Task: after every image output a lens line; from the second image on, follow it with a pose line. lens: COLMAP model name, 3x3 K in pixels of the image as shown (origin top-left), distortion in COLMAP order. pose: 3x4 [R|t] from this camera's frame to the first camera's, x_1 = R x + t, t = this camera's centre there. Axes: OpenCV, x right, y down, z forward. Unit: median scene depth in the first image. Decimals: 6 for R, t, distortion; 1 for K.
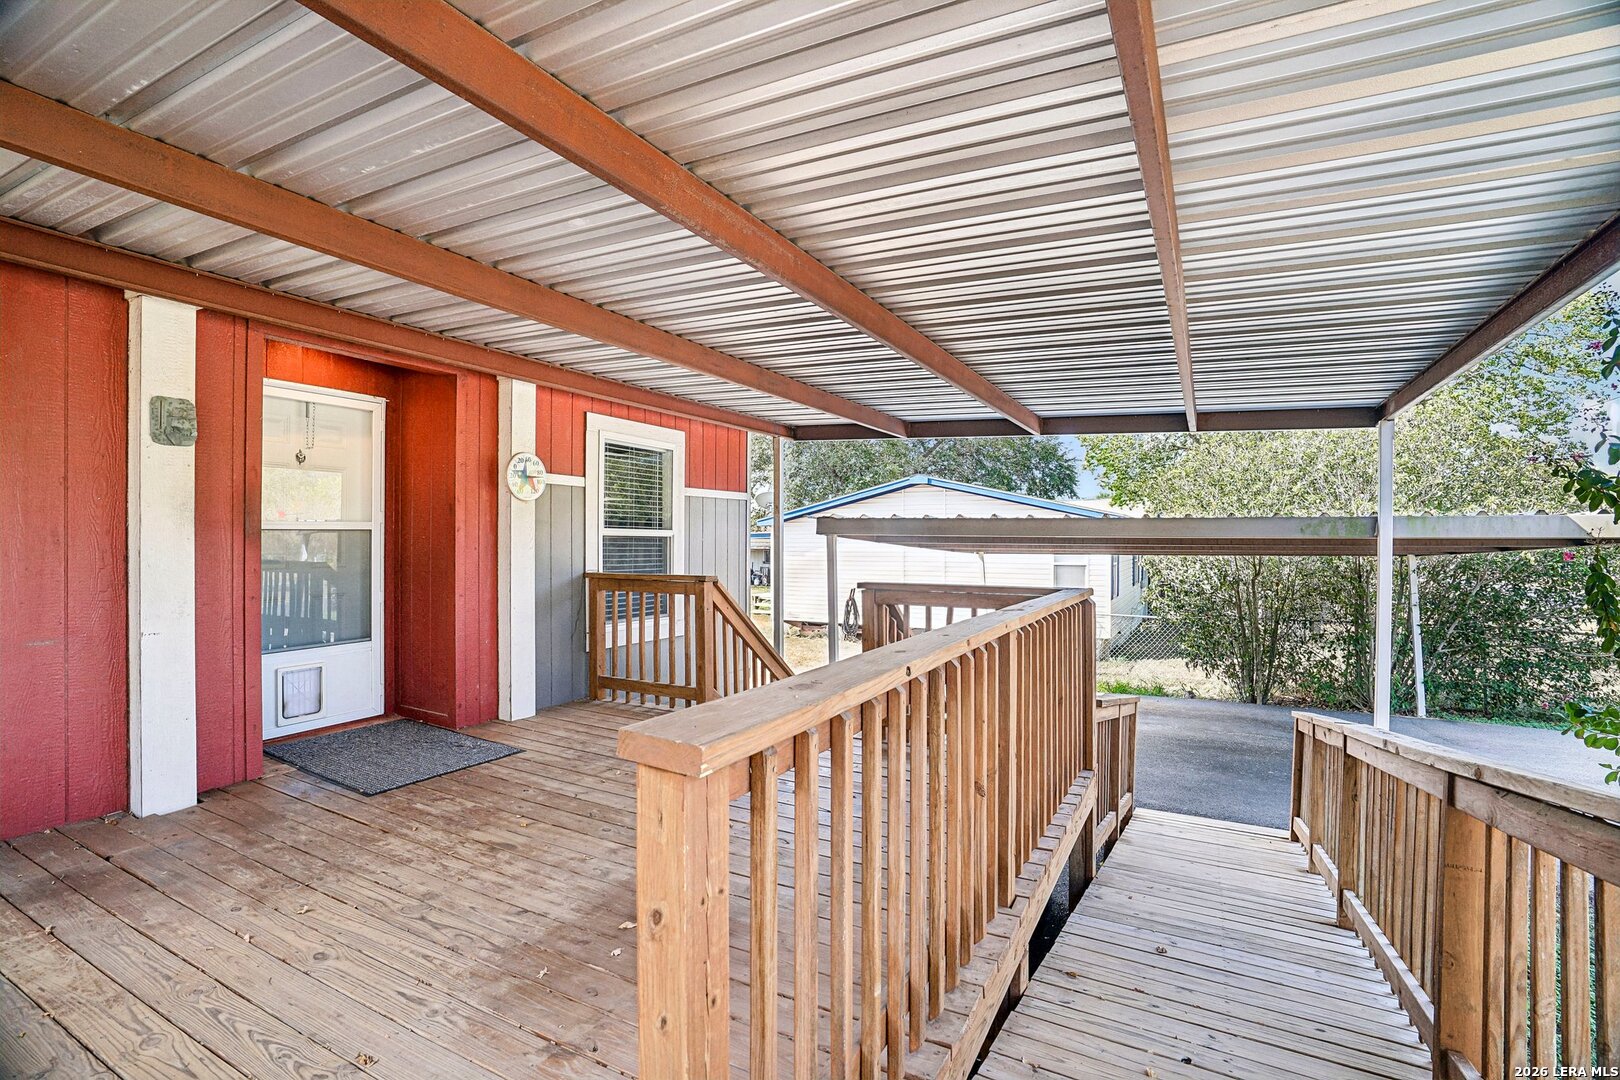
lens RADIAL K [[745.2, 0, 810.0], [0, 745.2, 540.0], [0, 0, 1]] dist [-0.067999, 0.027967]
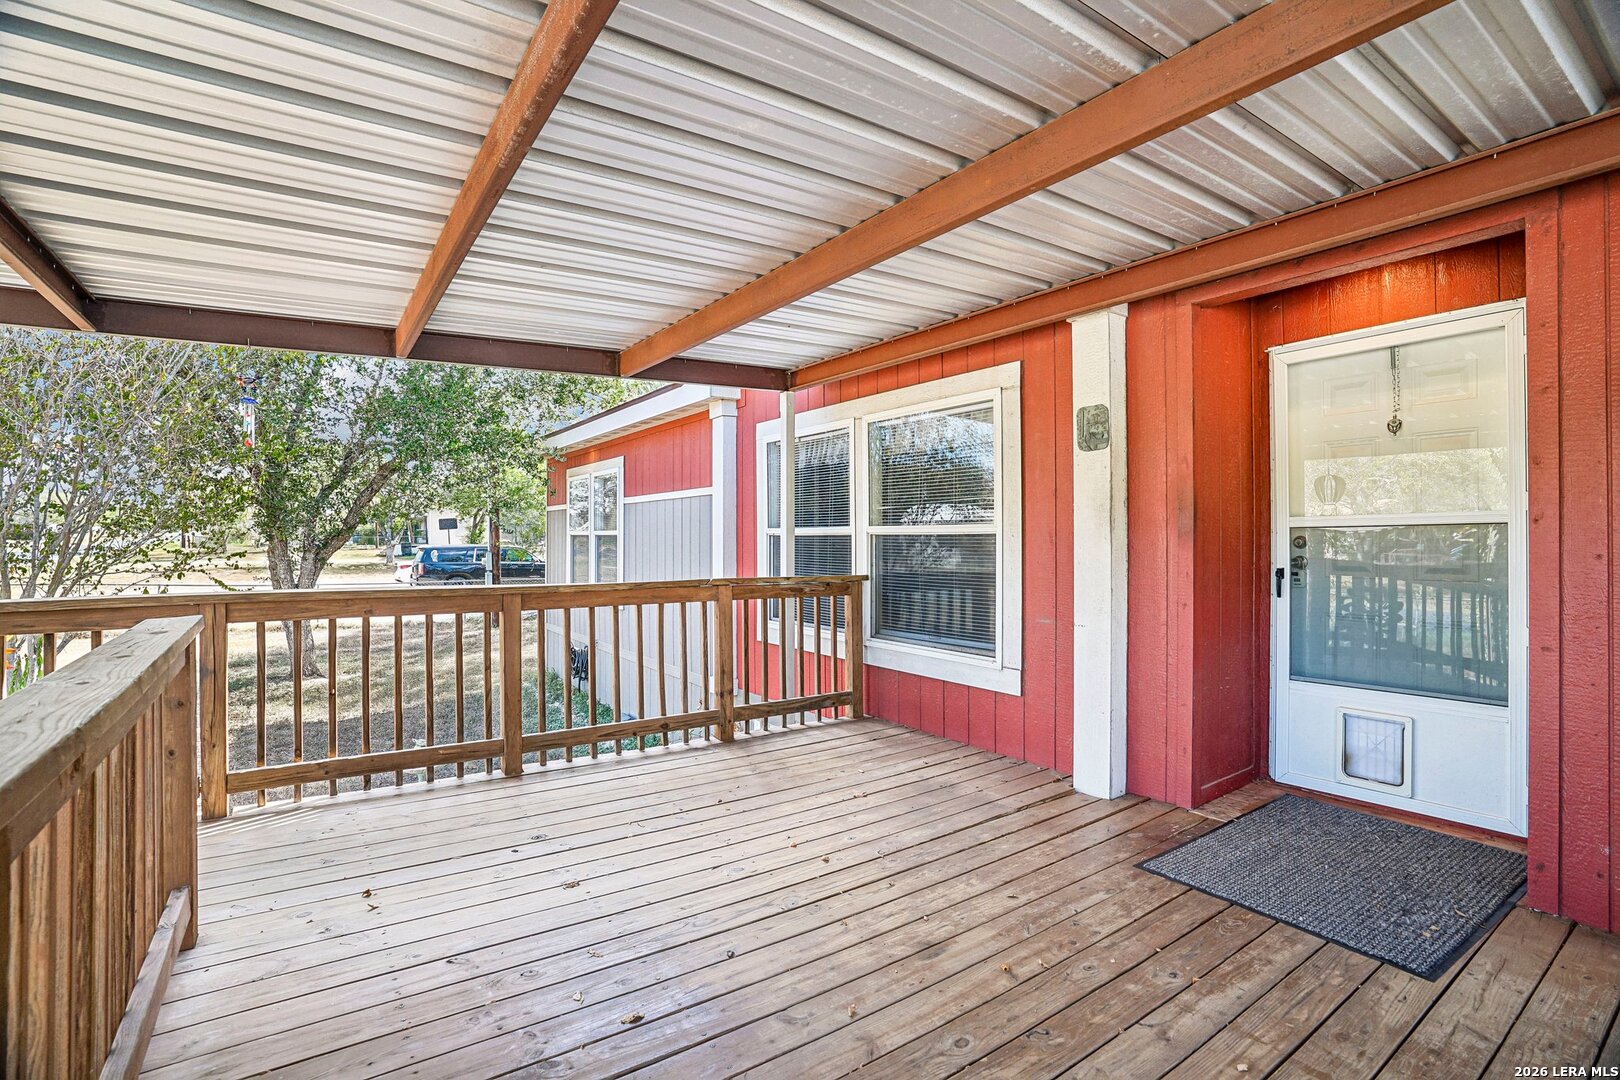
lens RADIAL K [[745.2, 0, 810.0], [0, 745.2, 540.0], [0, 0, 1]] dist [-0.067999, 0.027967]
pose [[-0.445214, -0.005945, -0.895404, 0.251553], [-0.003803, 0.999981, -0.004748, 0.006643], [0.895416, 0.001291, -0.445229, 1.024568]]
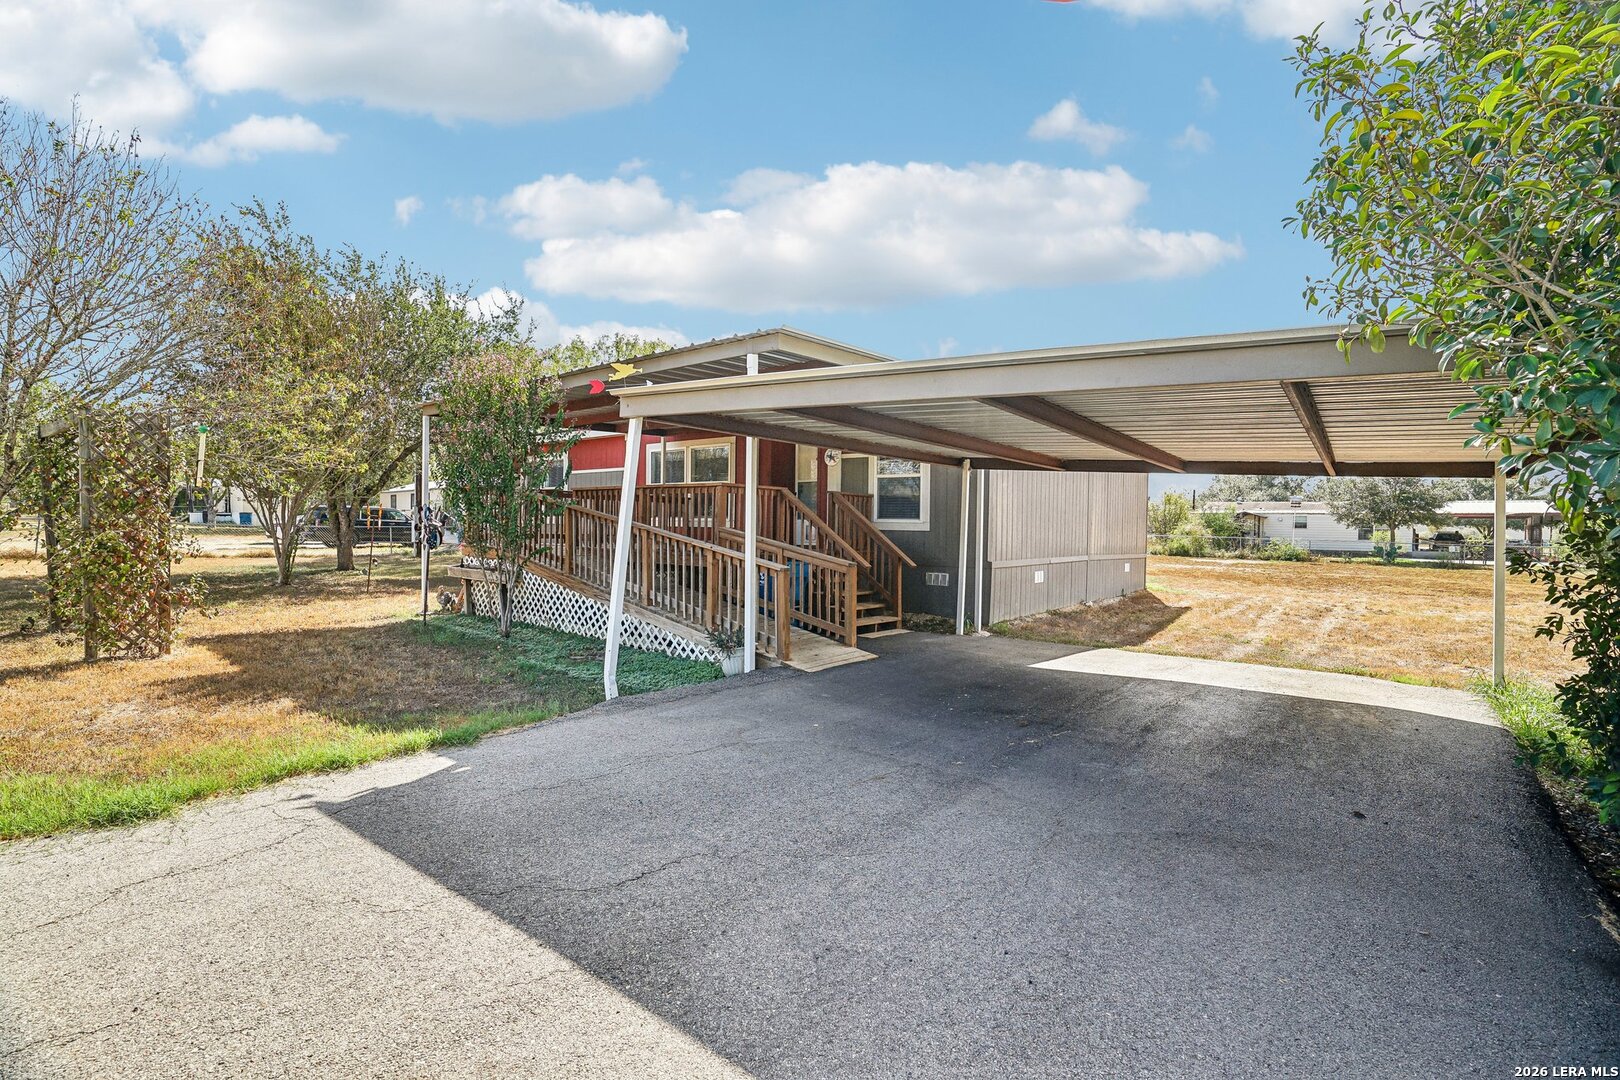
lens RADIAL K [[745.2, 0, 810.0], [0, 745.2, 540.0], [0, 0, 1]] dist [-0.067999, 0.027967]
pose [[-0.167129, 0.008930, -0.985895, 3.140945], [-0.018156, 0.999762, 0.012133, 0.251648], [0.985768, 0.019928, -0.166927, 1.924730]]
